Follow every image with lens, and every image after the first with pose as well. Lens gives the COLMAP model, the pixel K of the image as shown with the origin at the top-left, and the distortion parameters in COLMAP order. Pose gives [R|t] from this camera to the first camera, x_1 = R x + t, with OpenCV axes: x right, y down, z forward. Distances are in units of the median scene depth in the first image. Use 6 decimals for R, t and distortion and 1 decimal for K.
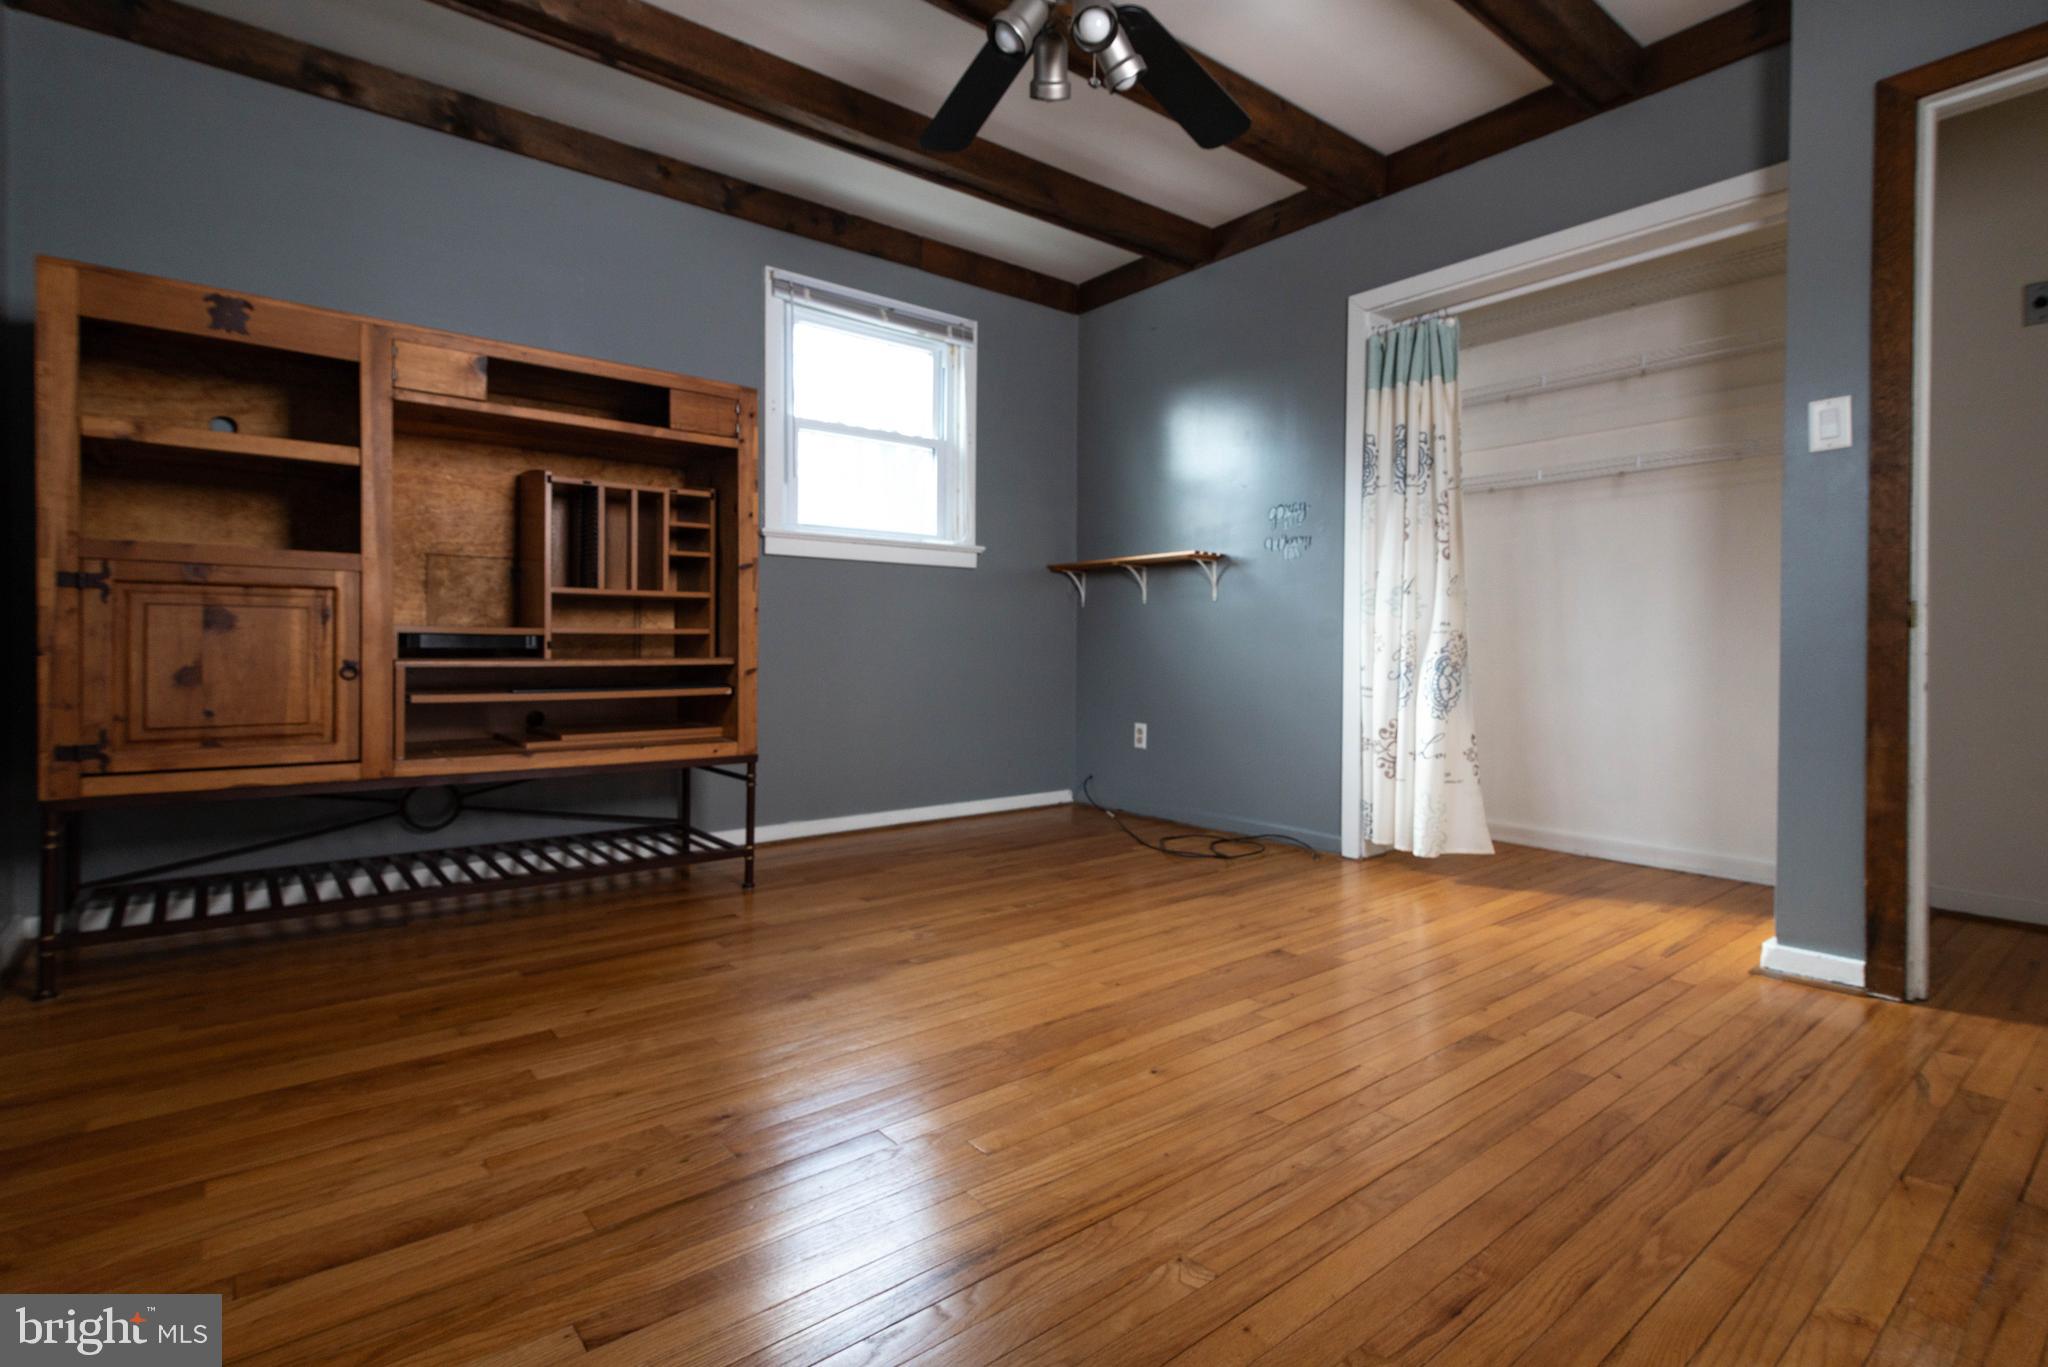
lens RADIAL K [[929.8, 0, 1017.4], [0, 929.8, 635.7], [0, 0, 1]] dist [0.011713, 0.000176]
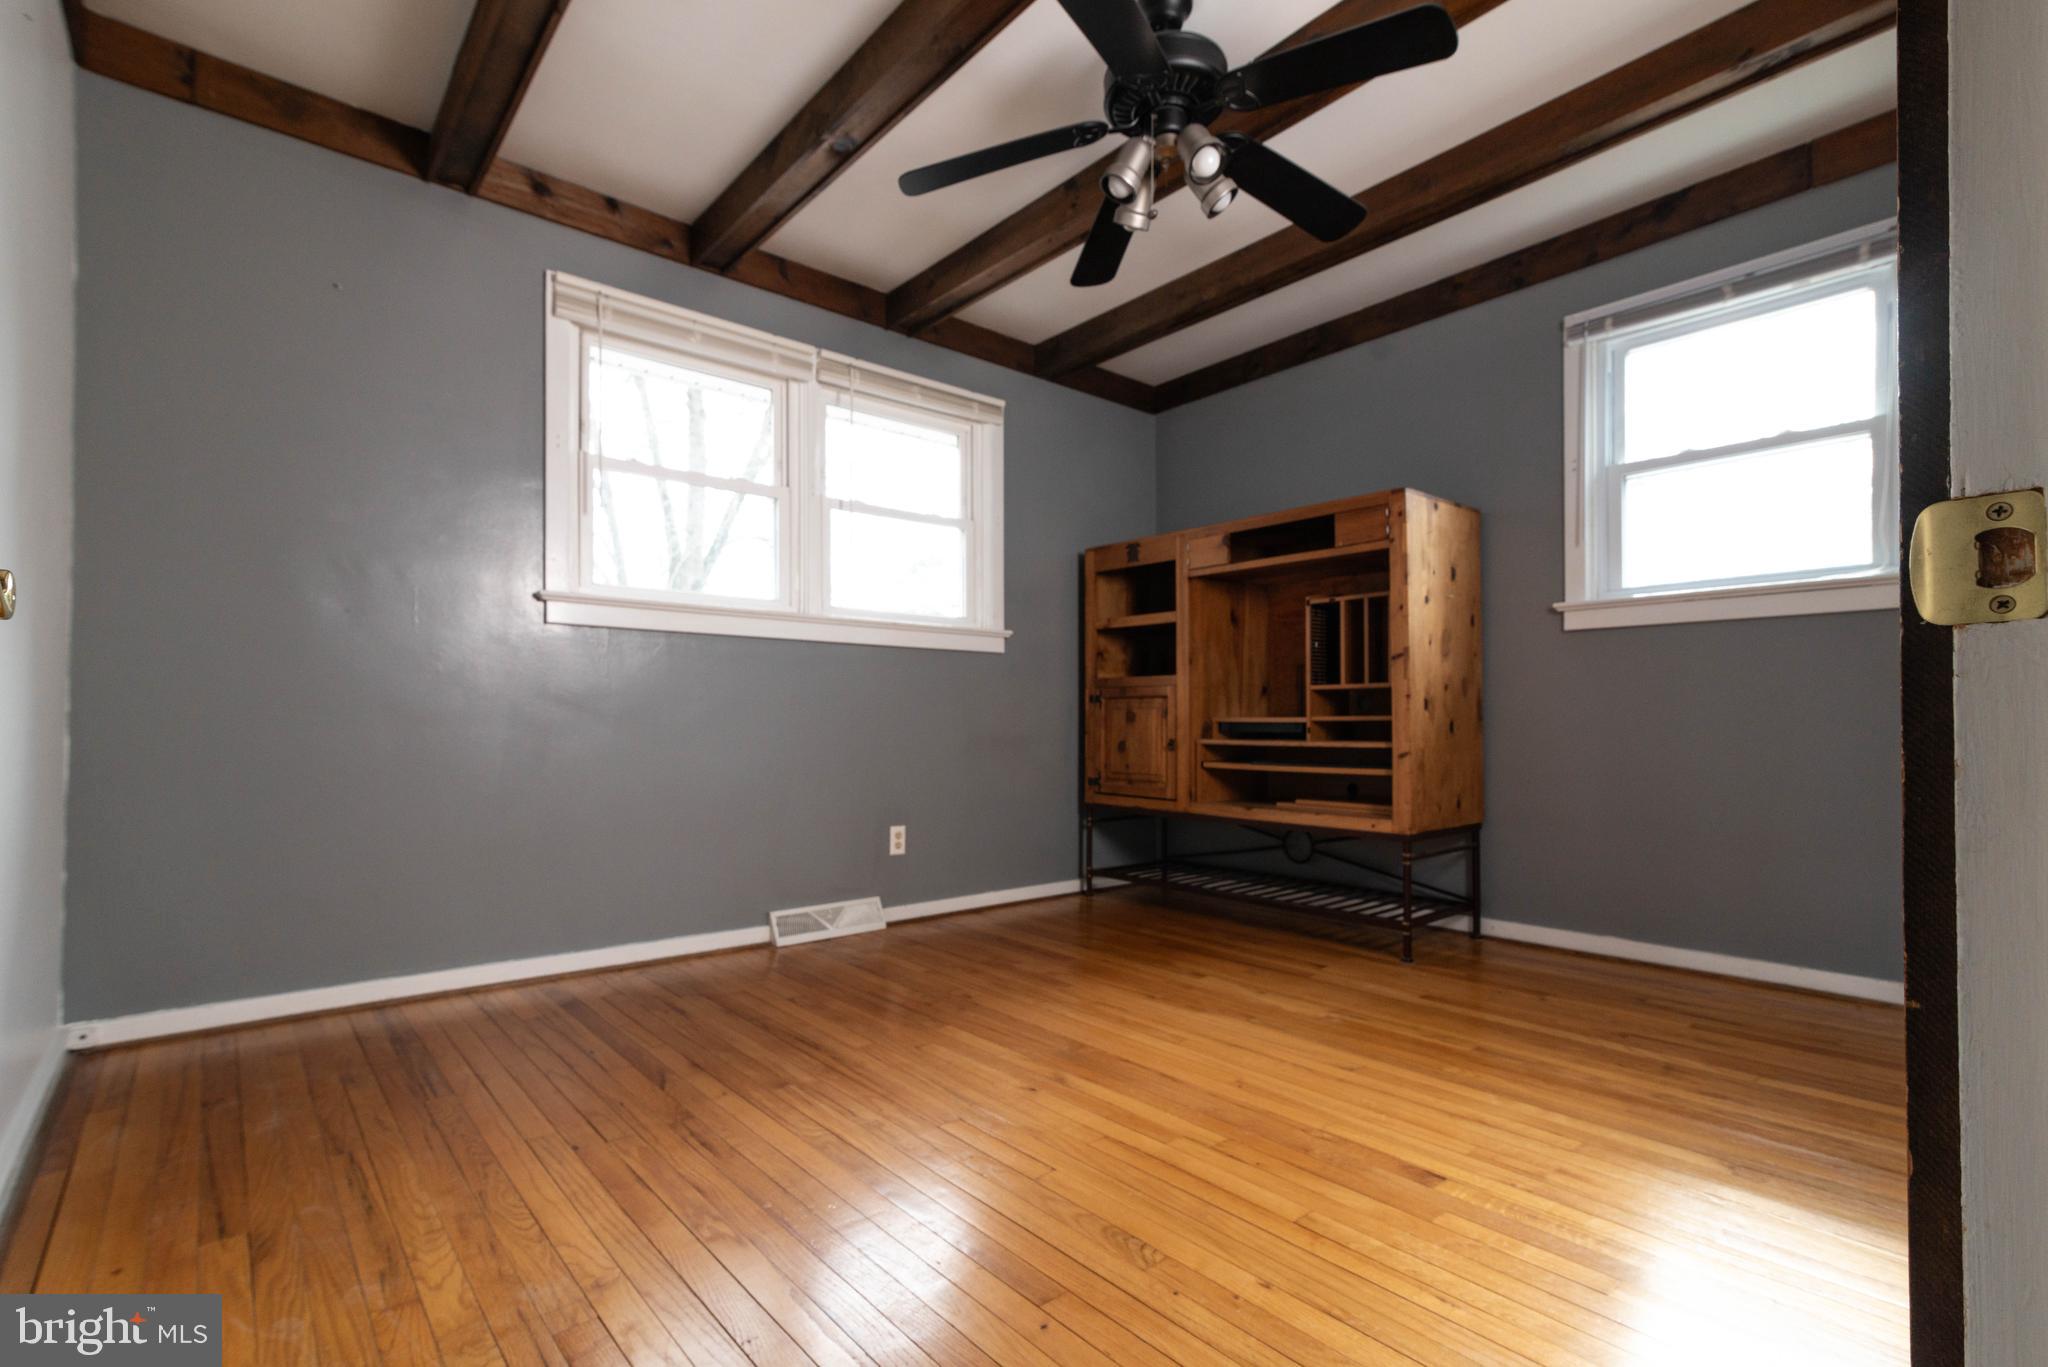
lens RADIAL K [[969.2, 0, 1059.1], [0, 969.2, 693.7], [0, 0, 1]] dist [0.011688, 0.000051]
pose [[0.060603, -0.039340, -0.997386, 0.967022], [0.007879, 0.999211, -0.038934, 0.010460], [0.998131, -0.005498, 0.060865, 0.666802]]
